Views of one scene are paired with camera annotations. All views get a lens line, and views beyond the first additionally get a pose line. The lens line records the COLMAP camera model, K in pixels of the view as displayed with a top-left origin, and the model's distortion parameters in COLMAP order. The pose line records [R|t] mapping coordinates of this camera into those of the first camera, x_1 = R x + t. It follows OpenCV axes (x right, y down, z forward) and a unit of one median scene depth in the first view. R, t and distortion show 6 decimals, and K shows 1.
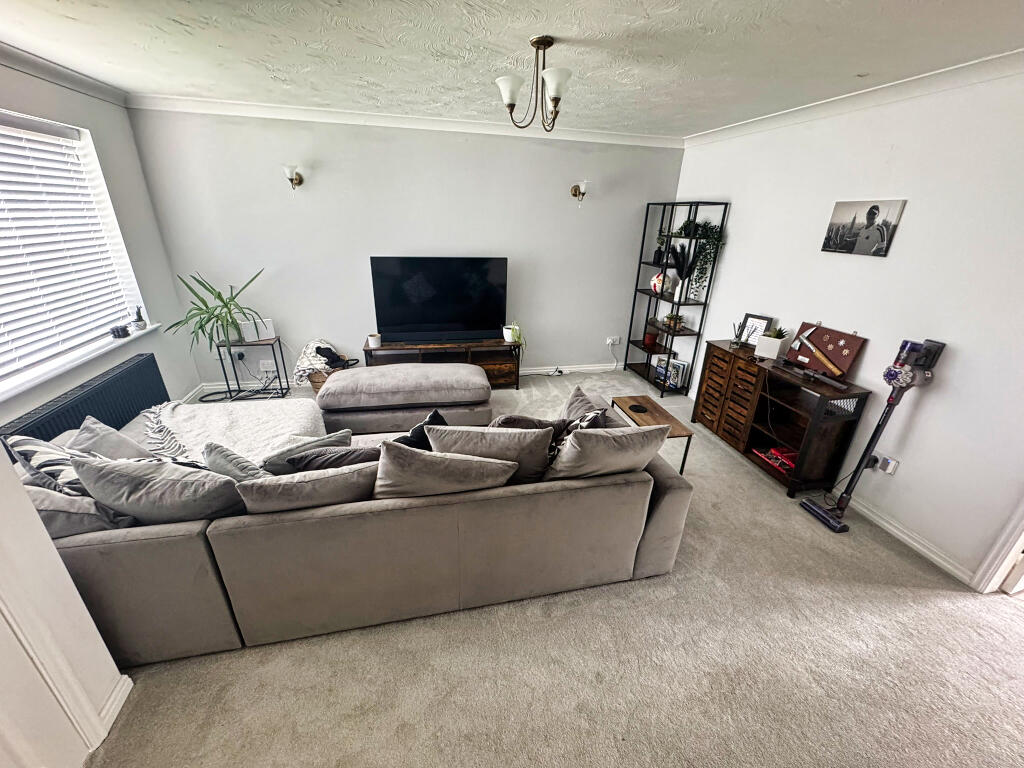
lens RADIAL K [[407.7, 0, 510.2], [0, 407.7, 383.9], [0, 0, 1]] dist [-0.000832, 0.000134]
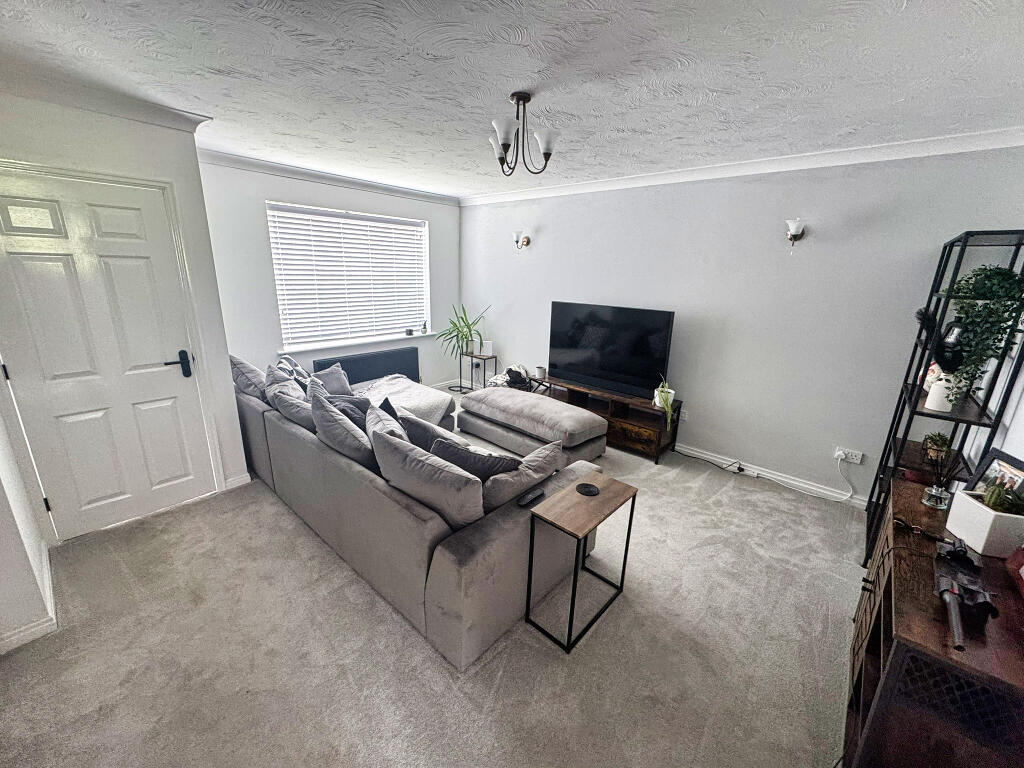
lens RADIAL K [[407.7, 0, 510.2], [0, 407.7, 383.9], [0, 0, 1]] dist [-0.000832, 0.000134]
pose [[0.586868, 0.207619, -0.782611, 0.542735], [-0.325425, 0.945543, 0.006812, -0.057707], [0.741407, 0.250684, 0.622474, 0.247458]]
